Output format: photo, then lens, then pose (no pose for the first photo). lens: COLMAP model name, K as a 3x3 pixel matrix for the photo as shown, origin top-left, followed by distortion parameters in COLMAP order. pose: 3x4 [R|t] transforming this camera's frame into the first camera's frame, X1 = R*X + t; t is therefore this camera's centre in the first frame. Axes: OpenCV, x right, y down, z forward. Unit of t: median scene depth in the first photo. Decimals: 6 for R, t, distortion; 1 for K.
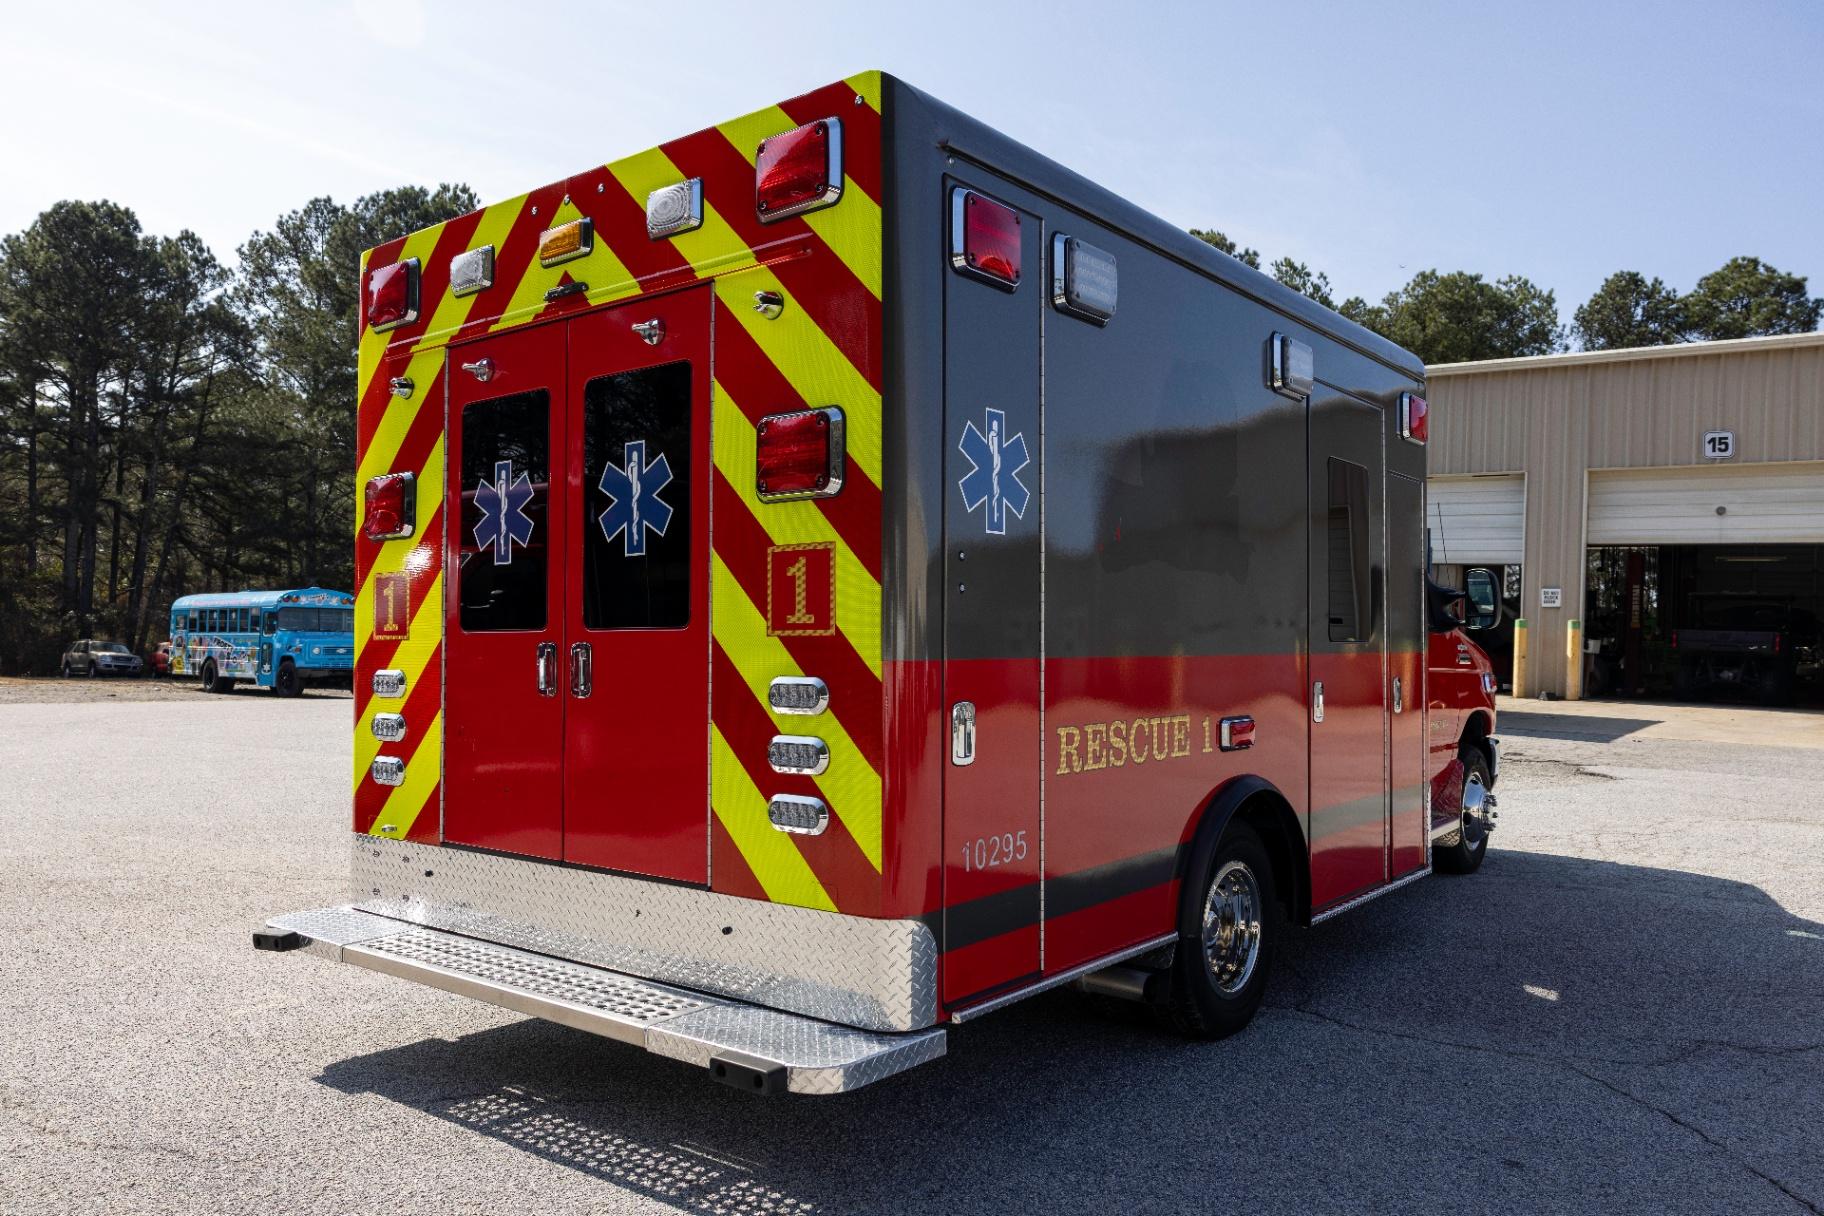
lens RADIAL K [[1282.0, 0, 909.9], [0, 1282.0, 598.1], [0, 0, 1]] dist [-0.001077, 0.000631]
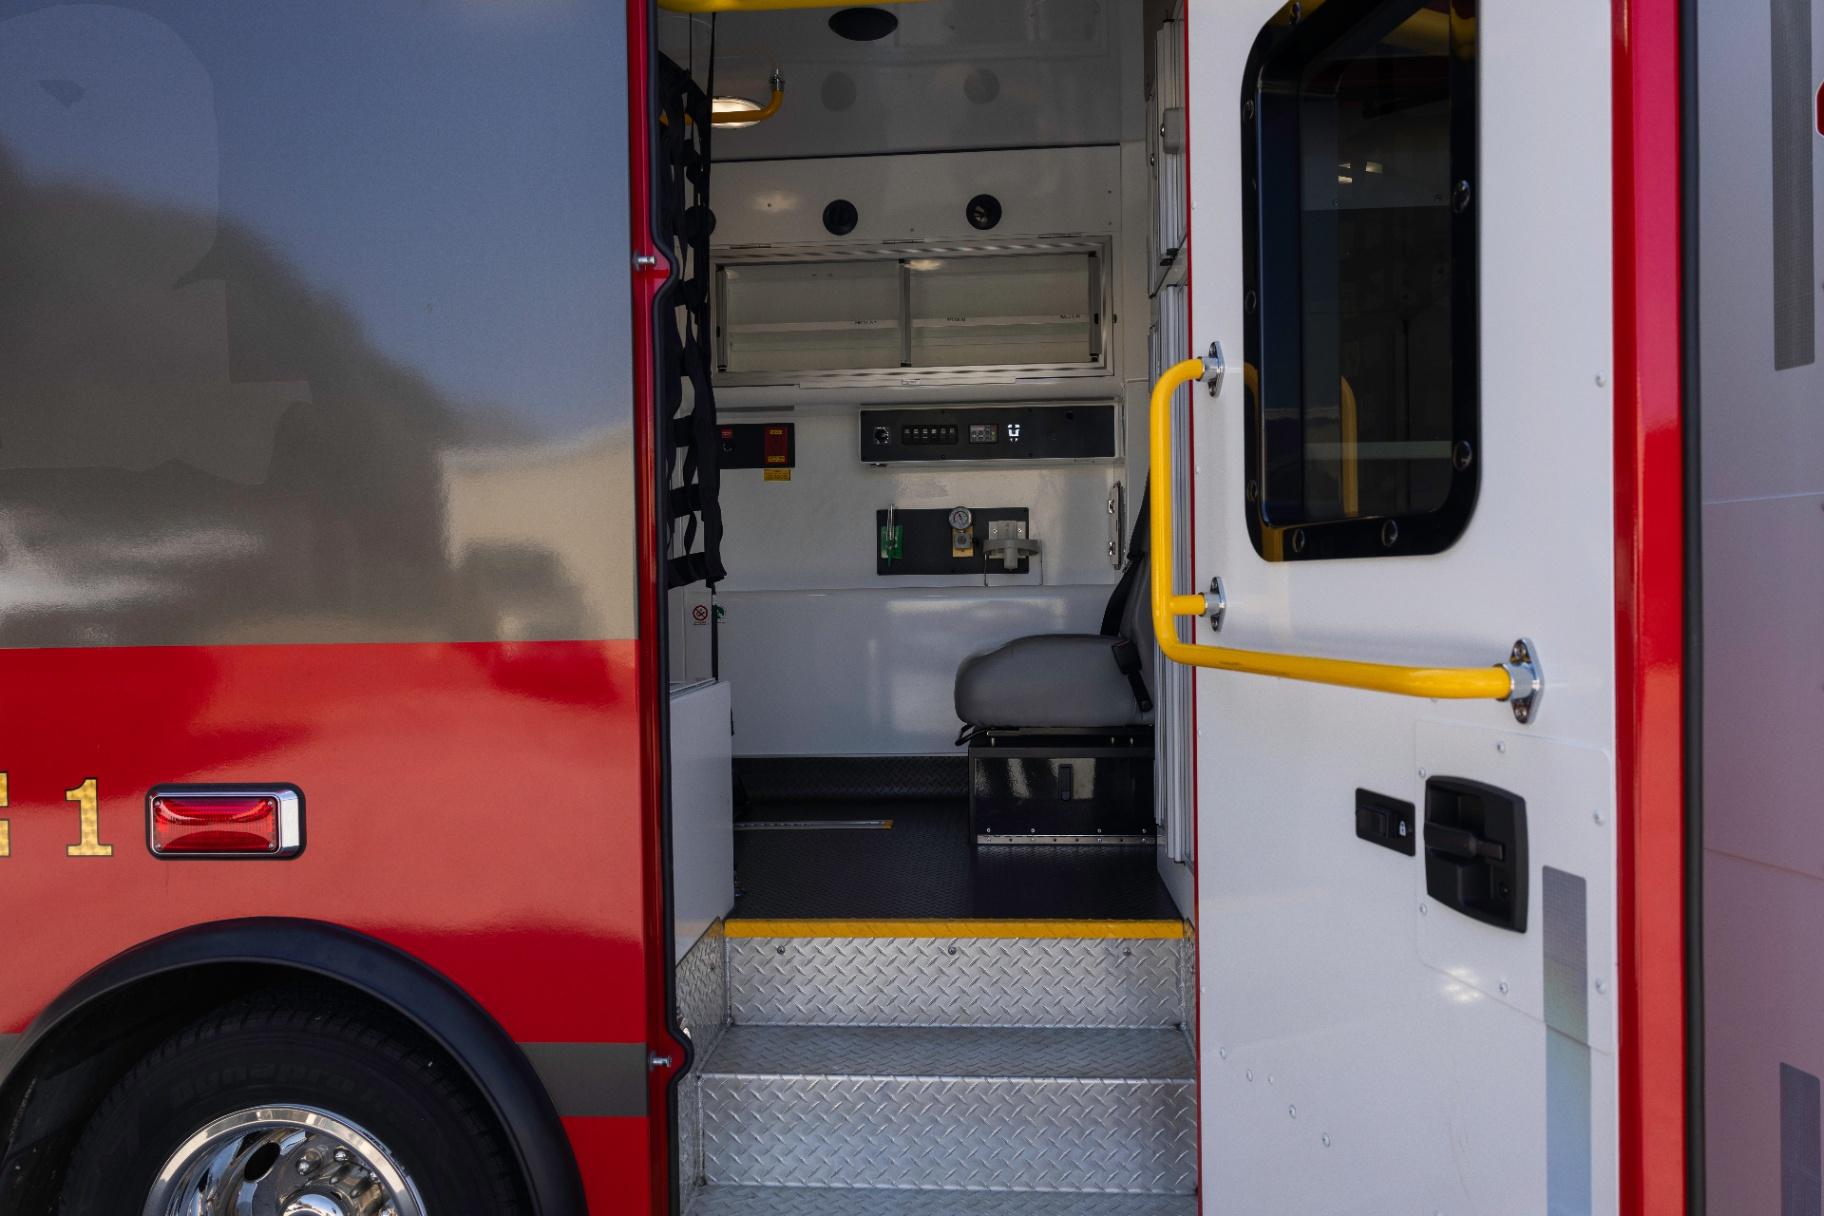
lens RADIAL K [[1282.0, 0, 909.9], [0, 1282.0, 598.1], [0, 0, 1]] dist [-0.001077, 0.000631]
pose [[0.560218, -0.004747, -0.828332, 1.007529], [0.047129, 0.998546, 0.026152, 0.037588], [0.827004, -0.053689, 0.559627, 1.273943]]
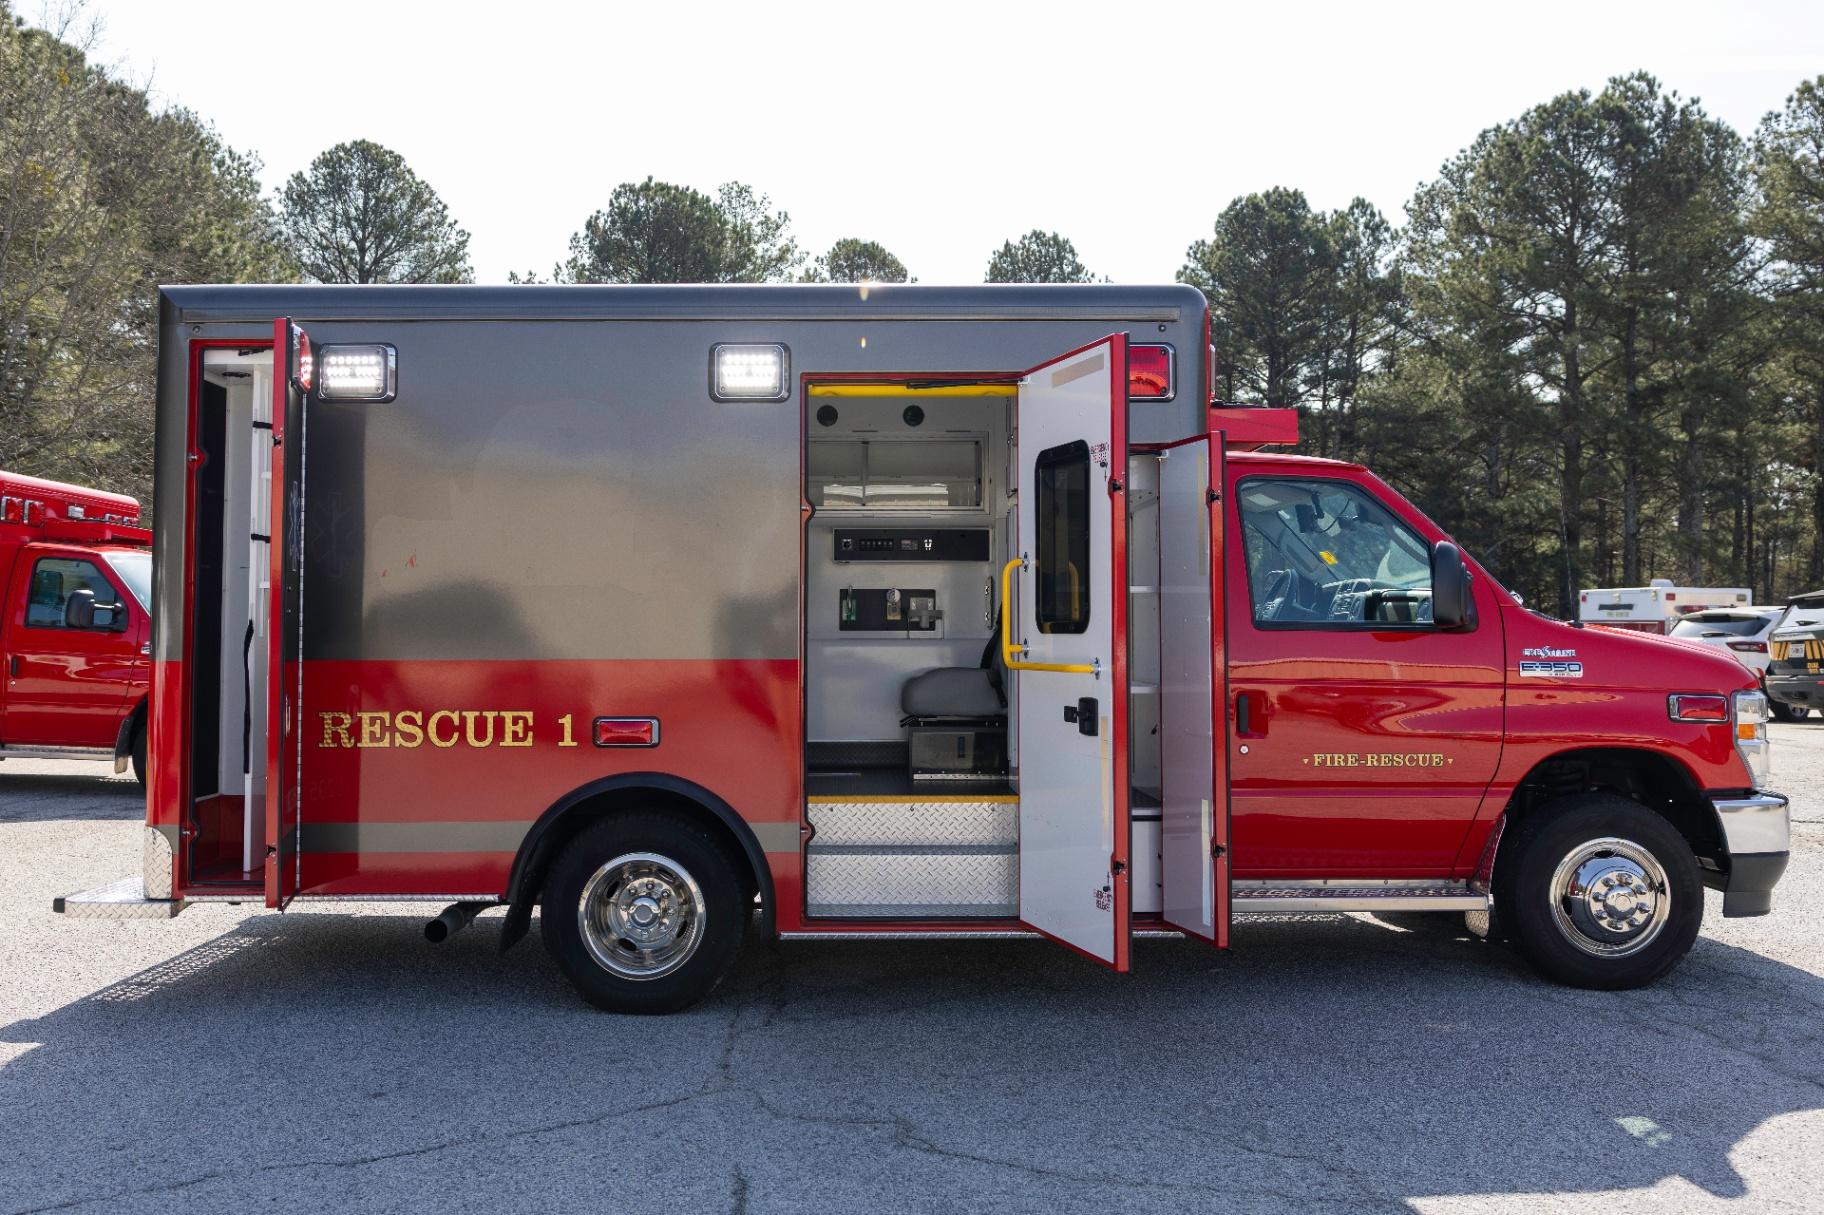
lens RADIAL K [[1528.8, 0, 899.9], [0, 1528.8, 603.8], [0, 0, 1]] dist [-0.050814, -0.000720]
pose [[0.642877, -0.018584, -0.765744, 1.853301], [0.030520, 0.999533, 0.001365, 0.003768], [0.765361, -0.024248, 0.643144, 0.472813]]
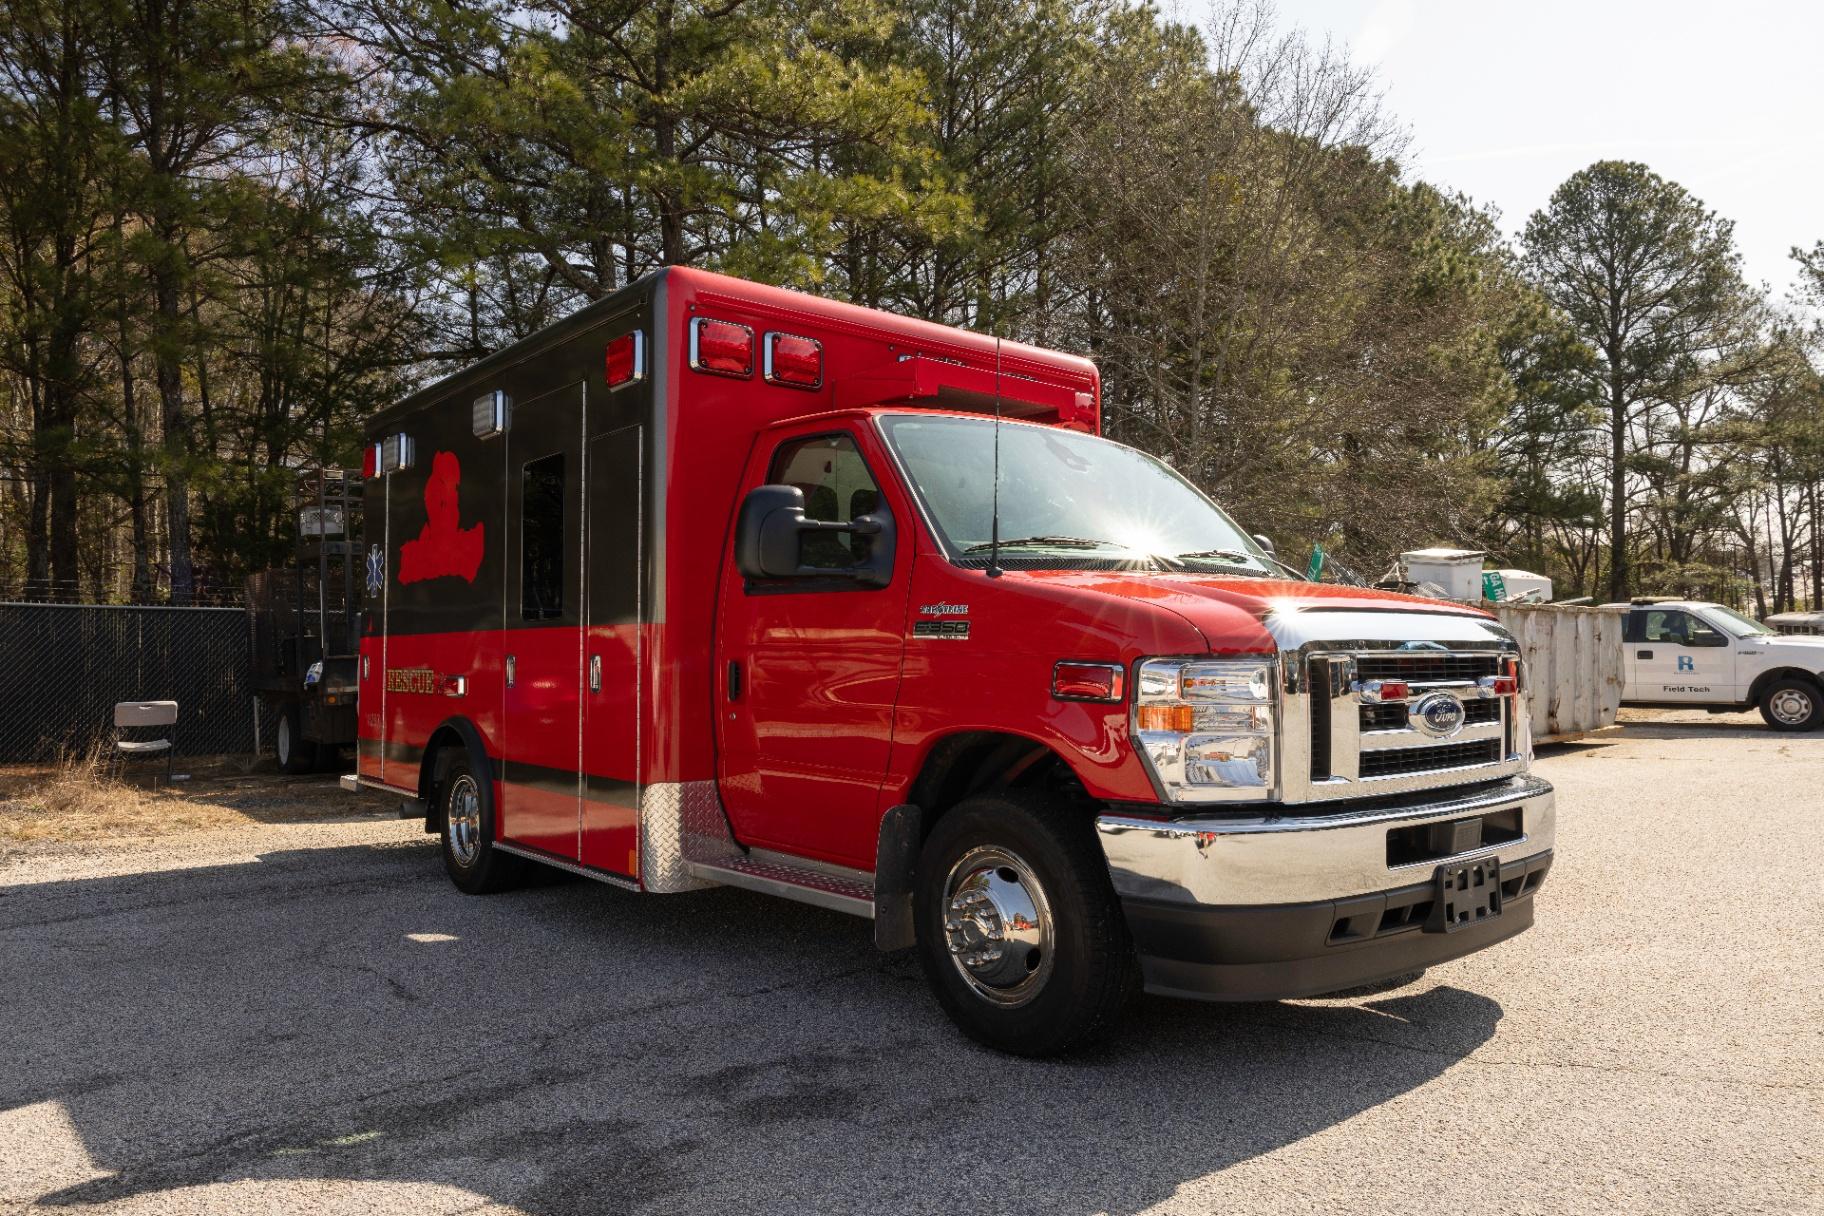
lens RADIAL K [[1198.4, 0, 922.1], [0, 1198.4, 605.1], [0, 0, 1]] dist [0.002921, -0.001021]
pose [[-0.190080, -0.067363, -0.979455, -1.293246], [0.073385, 0.993878, -0.082596, 0.142178], [0.979022, -0.087577, -0.183973, 1.784419]]
